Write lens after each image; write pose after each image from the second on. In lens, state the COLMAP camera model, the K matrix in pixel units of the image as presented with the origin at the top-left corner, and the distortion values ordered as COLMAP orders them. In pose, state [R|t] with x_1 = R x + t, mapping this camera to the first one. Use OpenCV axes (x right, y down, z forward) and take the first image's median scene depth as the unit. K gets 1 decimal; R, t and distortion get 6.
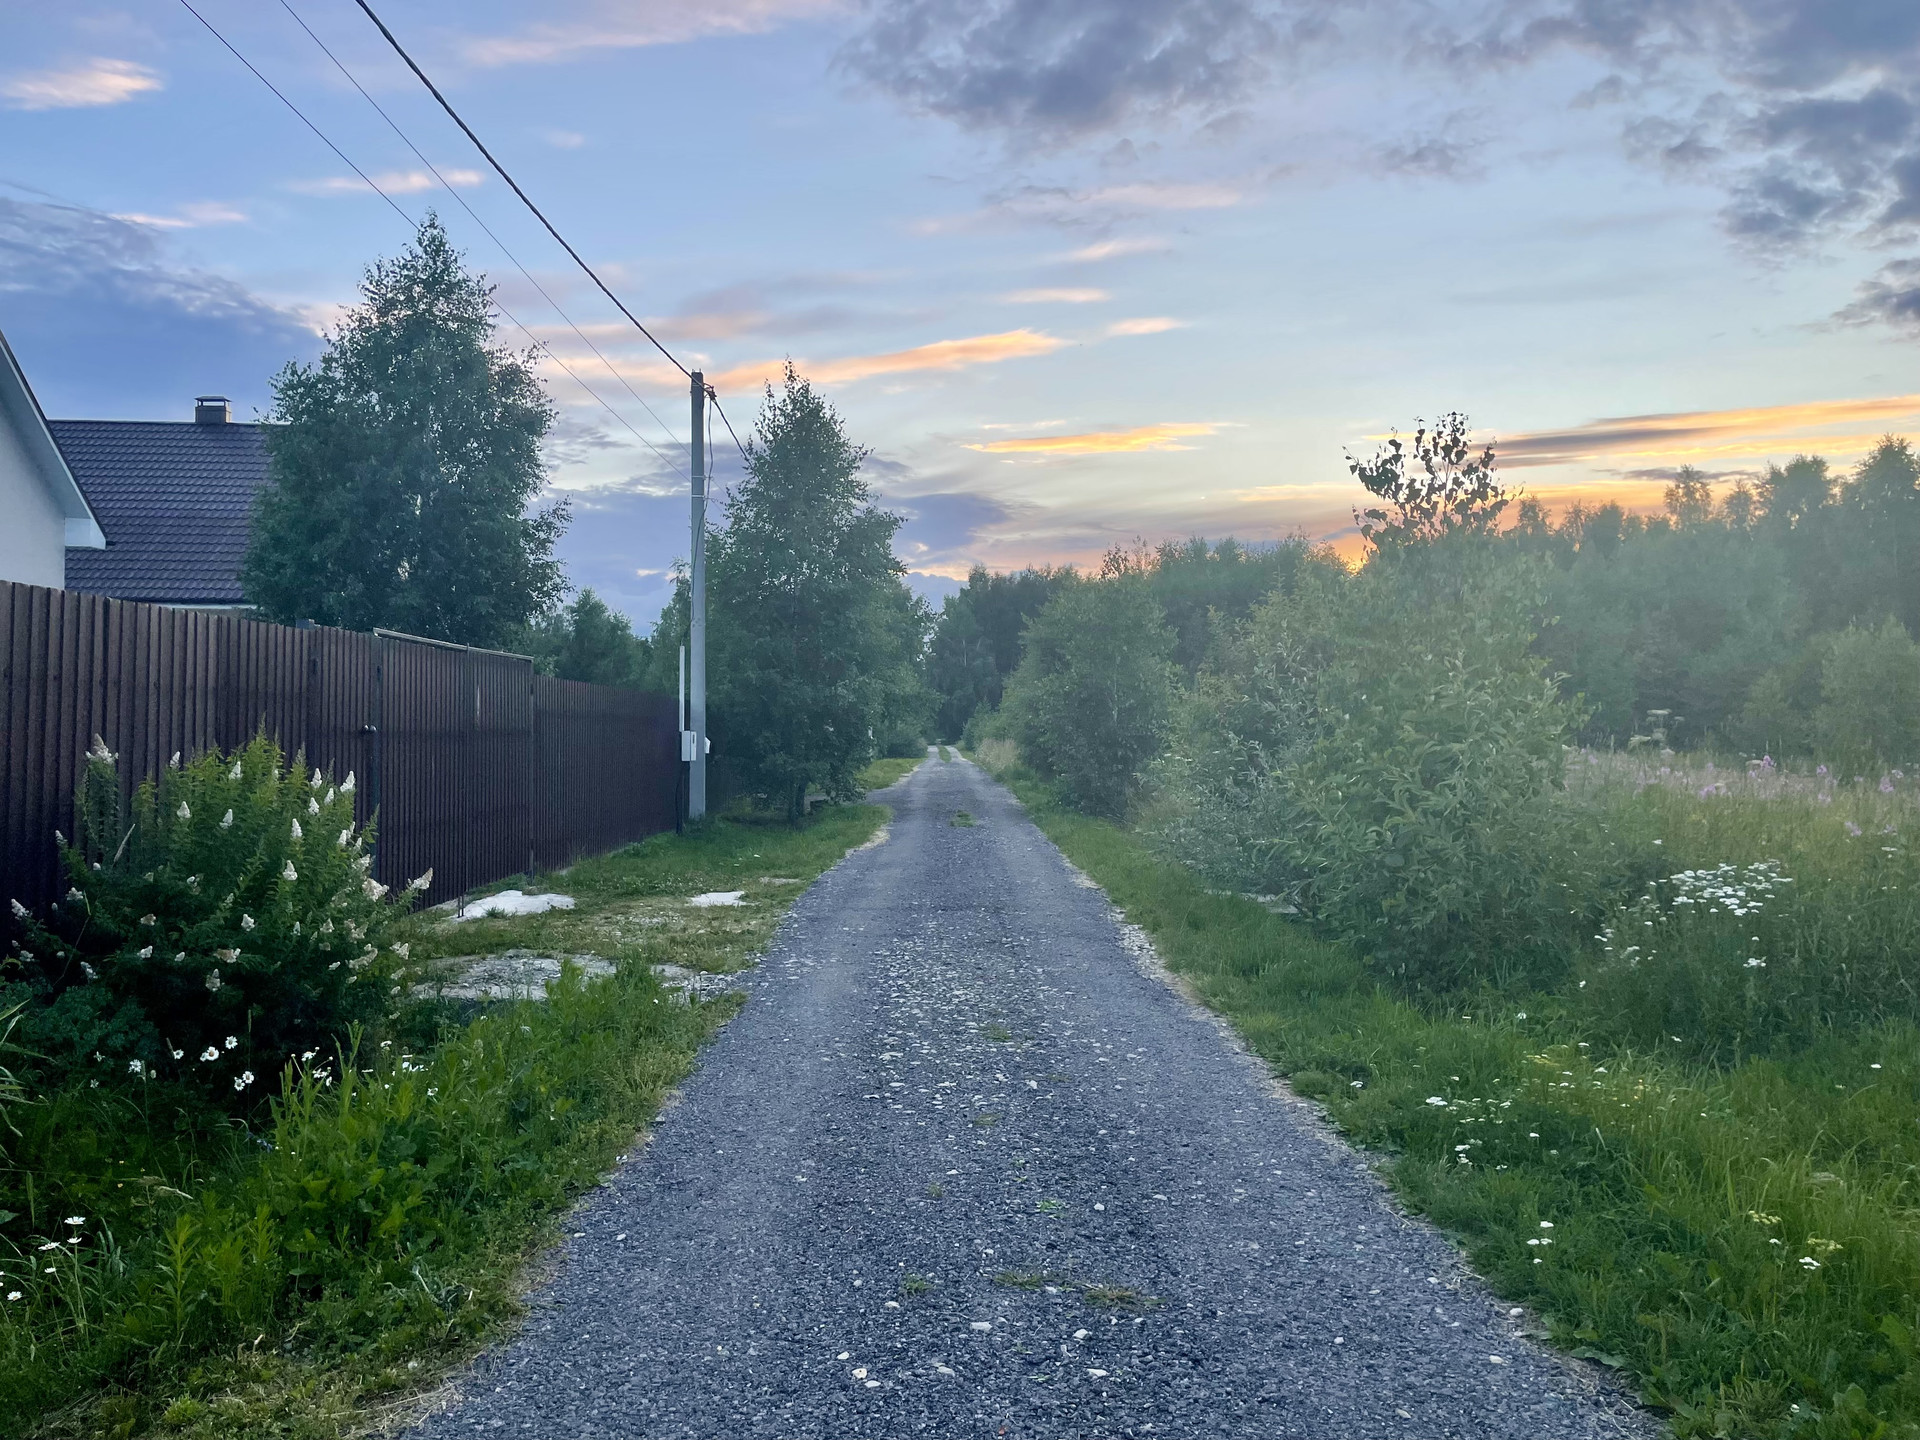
lens RADIAL K [[1448.5, 0, 967.2], [0, 1448.5, 725.1], [0, 0, 1]] dist [0.115528, -0.146652]
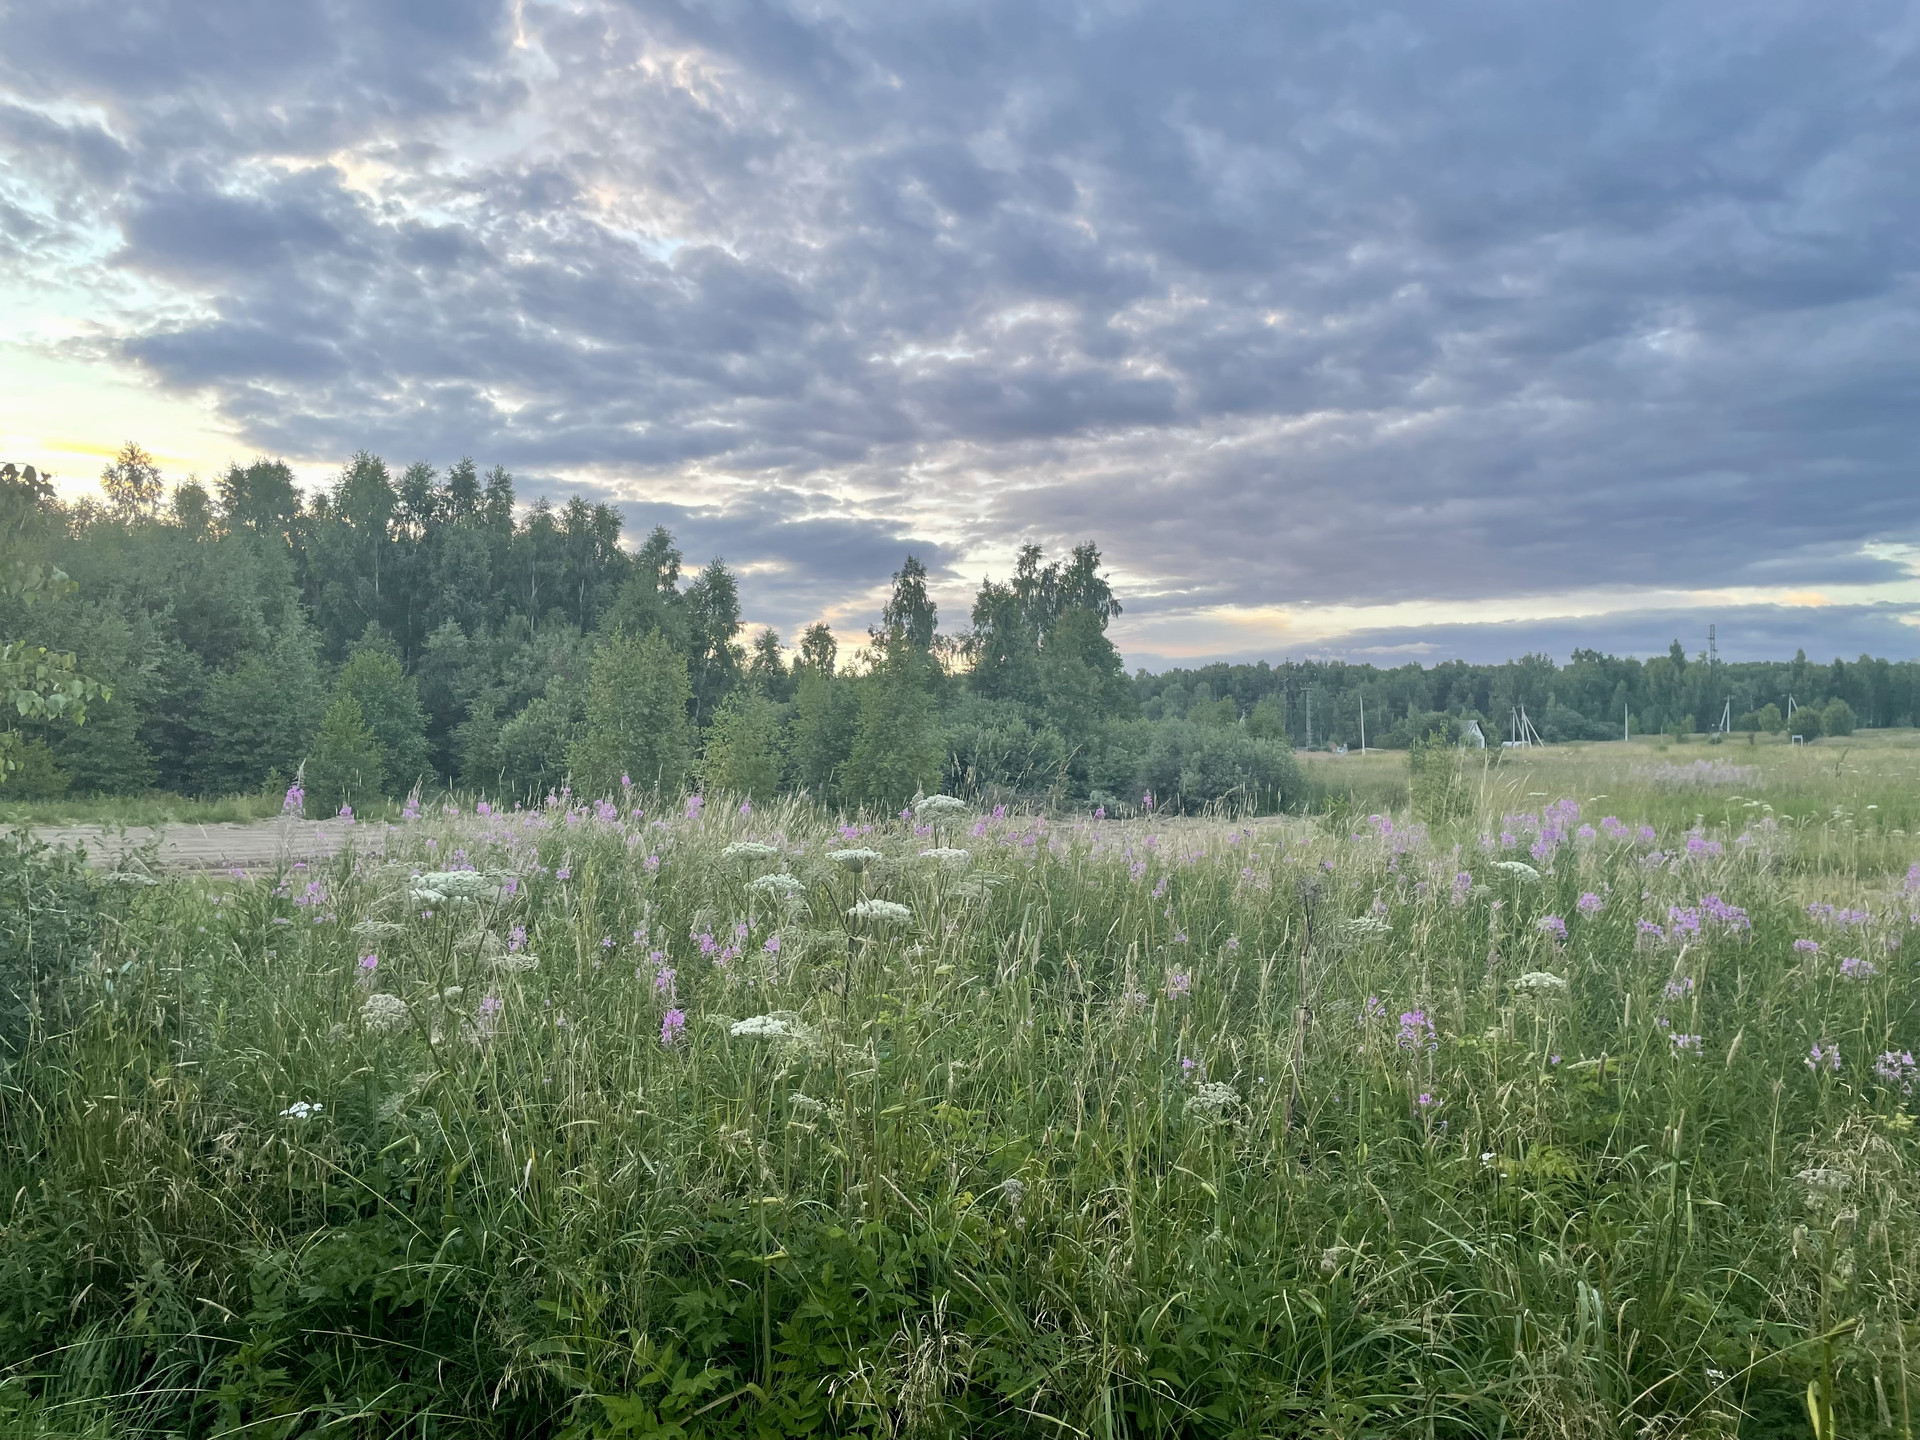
lens RADIAL K [[1448.5, 0, 967.2], [0, 1448.5, 725.1], [0, 0, 1]] dist [0.115528, -0.146652]
pose [[0.420541, 0.030317, 0.906767, -0.051112], [0.006712, 0.999310, -0.036524, 0.011396], [-0.907249, 0.021447, 0.420047, 0.248990]]
